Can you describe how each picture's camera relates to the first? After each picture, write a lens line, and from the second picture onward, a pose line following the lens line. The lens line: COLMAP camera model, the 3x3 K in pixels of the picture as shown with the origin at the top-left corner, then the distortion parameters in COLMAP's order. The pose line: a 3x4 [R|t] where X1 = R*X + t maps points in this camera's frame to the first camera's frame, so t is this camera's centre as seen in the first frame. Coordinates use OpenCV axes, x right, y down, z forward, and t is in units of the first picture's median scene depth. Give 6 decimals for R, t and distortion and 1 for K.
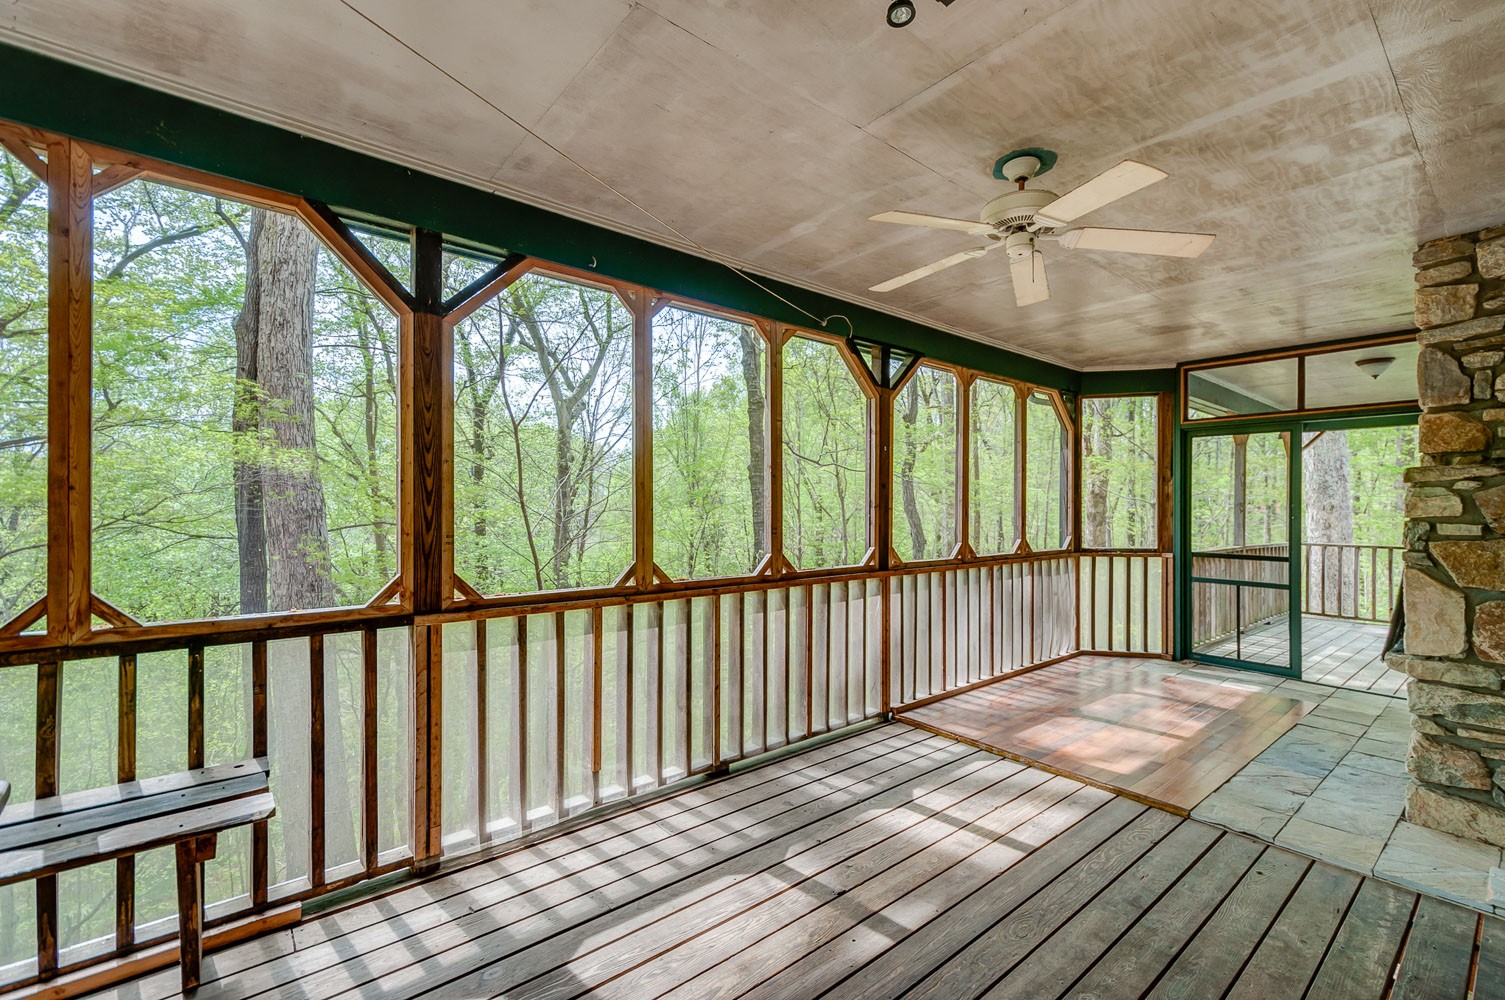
lens RADIAL K [[657.5, 0, 797.1], [0, 657.5, 492.0], [0, 0, 1]] dist [0.010075, 0.000184]
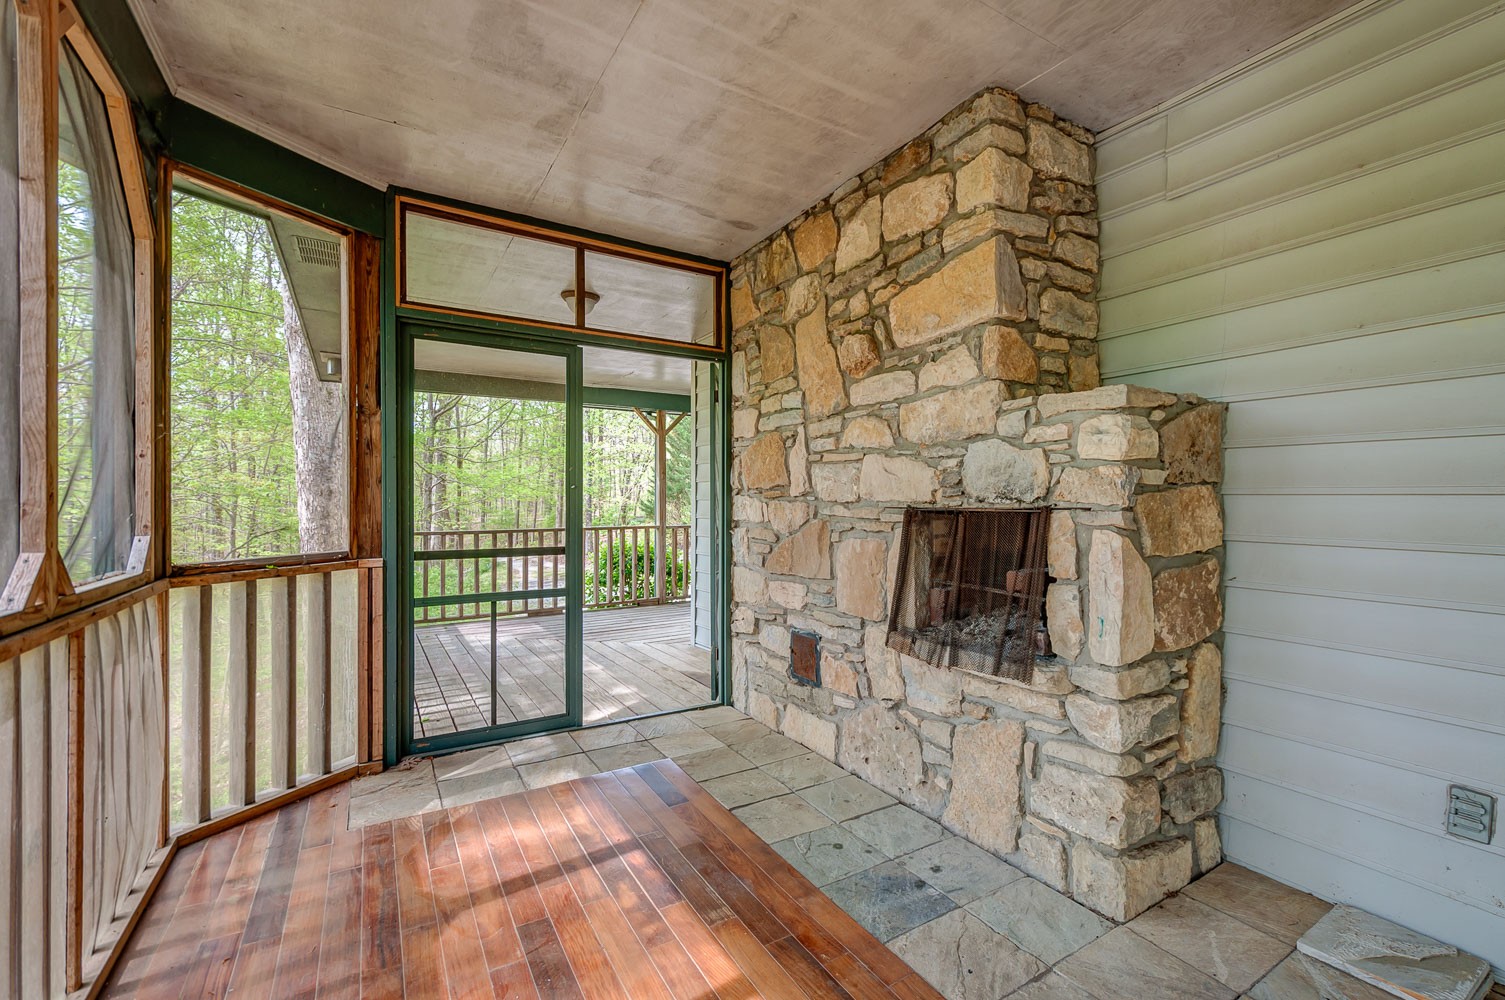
lens RADIAL K [[658.0, 0, 800.4], [0, 658.0, 505.3], [0, 0, 1]] dist [0.019605, -0.005987]
pose [[0.143964, -0.008240, 0.989549, 0.226240], [-0.018715, 0.999764, 0.011047, 0.081596], [-0.989406, -0.020110, 0.143776, 1.219630]]
